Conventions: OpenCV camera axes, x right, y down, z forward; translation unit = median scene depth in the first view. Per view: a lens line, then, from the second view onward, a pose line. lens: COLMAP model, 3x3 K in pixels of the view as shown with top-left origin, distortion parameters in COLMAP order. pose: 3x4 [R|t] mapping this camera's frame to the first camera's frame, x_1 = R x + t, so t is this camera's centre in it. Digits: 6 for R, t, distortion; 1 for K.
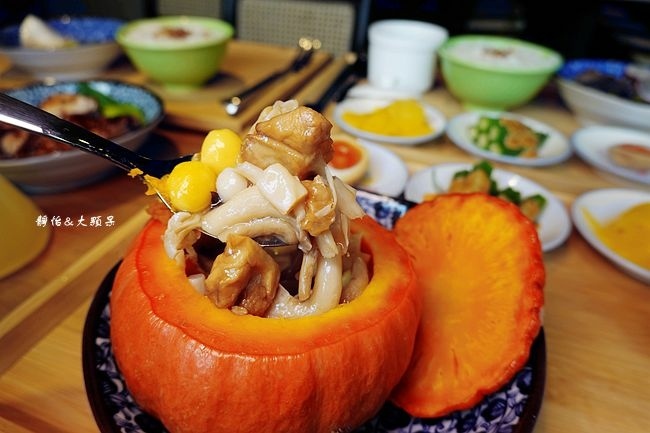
lens RADIAL K [[455.4, 0, 325.0], [0, 455.4, 216.5], [0, 0, 1]] dist [0.038485, 0.006020]
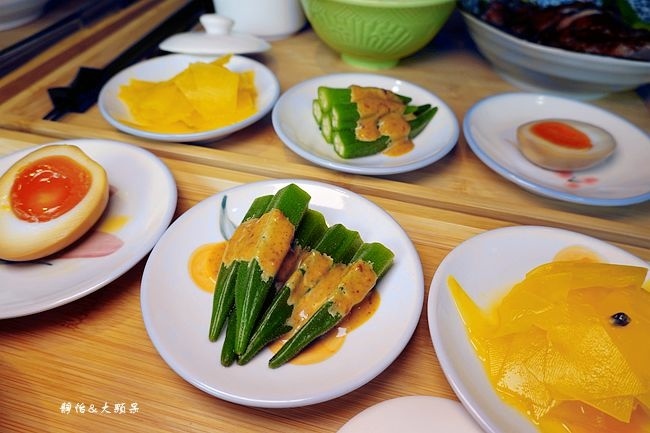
lens RADIAL K [[455.4, 0, 325.0], [0, 455.4, 216.5], [0, 0, 1]] dist [0.038485, 0.006020]
pose [[0.995938, -0.070795, 0.055639, 0.282504], [0.062225, 0.987764, 0.143001, -0.127333], [-0.065082, -0.138958, 0.988157, 0.350459]]
